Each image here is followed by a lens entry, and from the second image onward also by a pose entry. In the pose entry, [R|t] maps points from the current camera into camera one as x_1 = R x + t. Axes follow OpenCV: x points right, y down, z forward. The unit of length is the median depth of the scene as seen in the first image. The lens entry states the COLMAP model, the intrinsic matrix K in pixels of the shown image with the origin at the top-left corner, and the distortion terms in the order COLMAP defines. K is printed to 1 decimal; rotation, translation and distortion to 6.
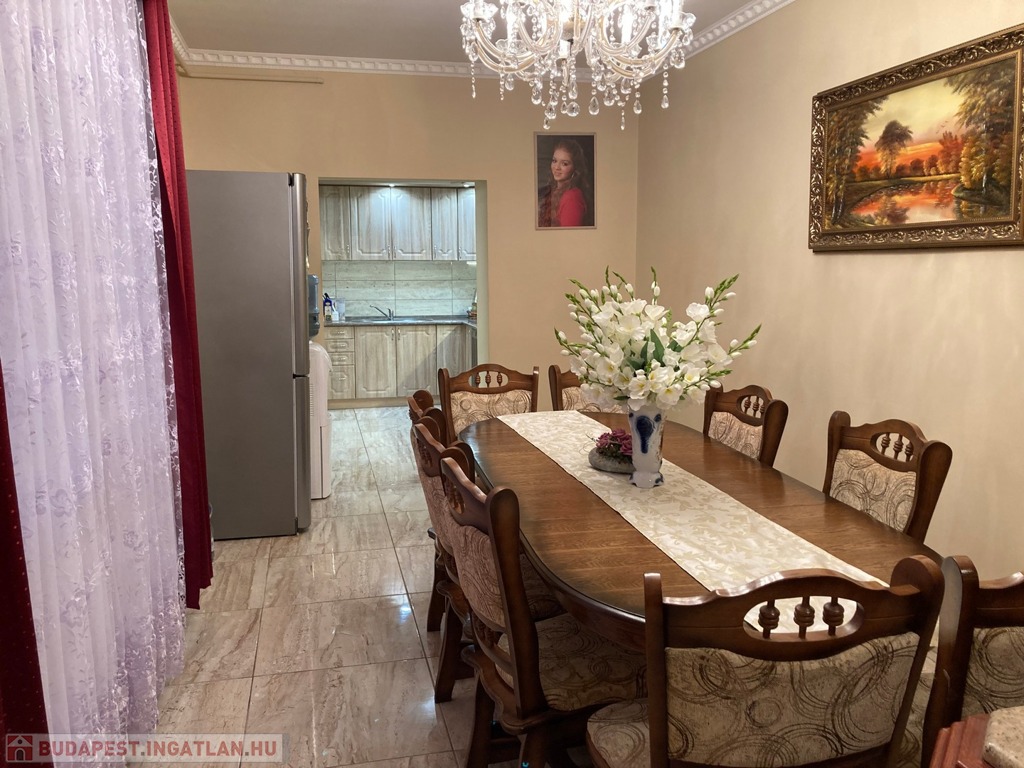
lens RADIAL K [[837.8, 0, 508.4], [0, 837.8, 368.9], [0, 0, 1]] dist [0.054402, -0.070459]
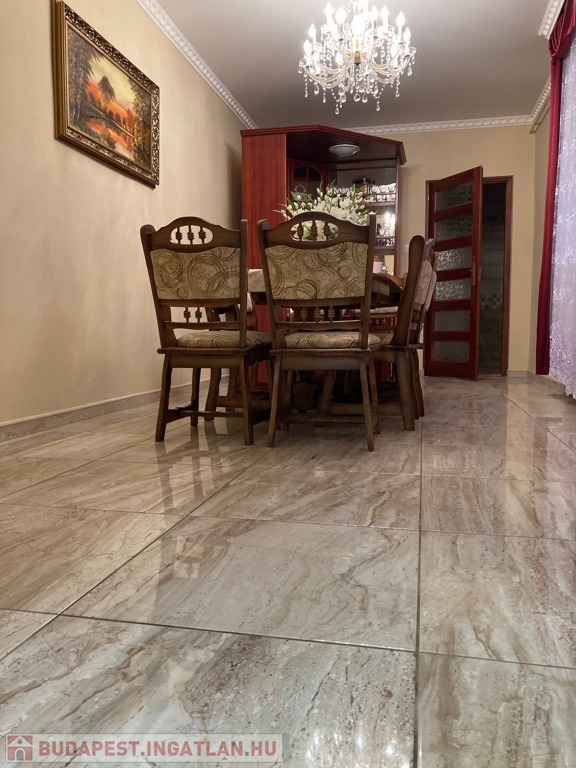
lens RADIAL K [[628.4, 0, 281.6], [0, 628.4, 387.8], [0, 0, 1]] dist [0.054402, -0.070459]
pose [[-0.900999, -0.023871, 0.433164, -0.424588], [0.069133, 0.977824, 0.197686, 0.063508], [-0.428277, 0.208061, -0.879369, 2.483910]]
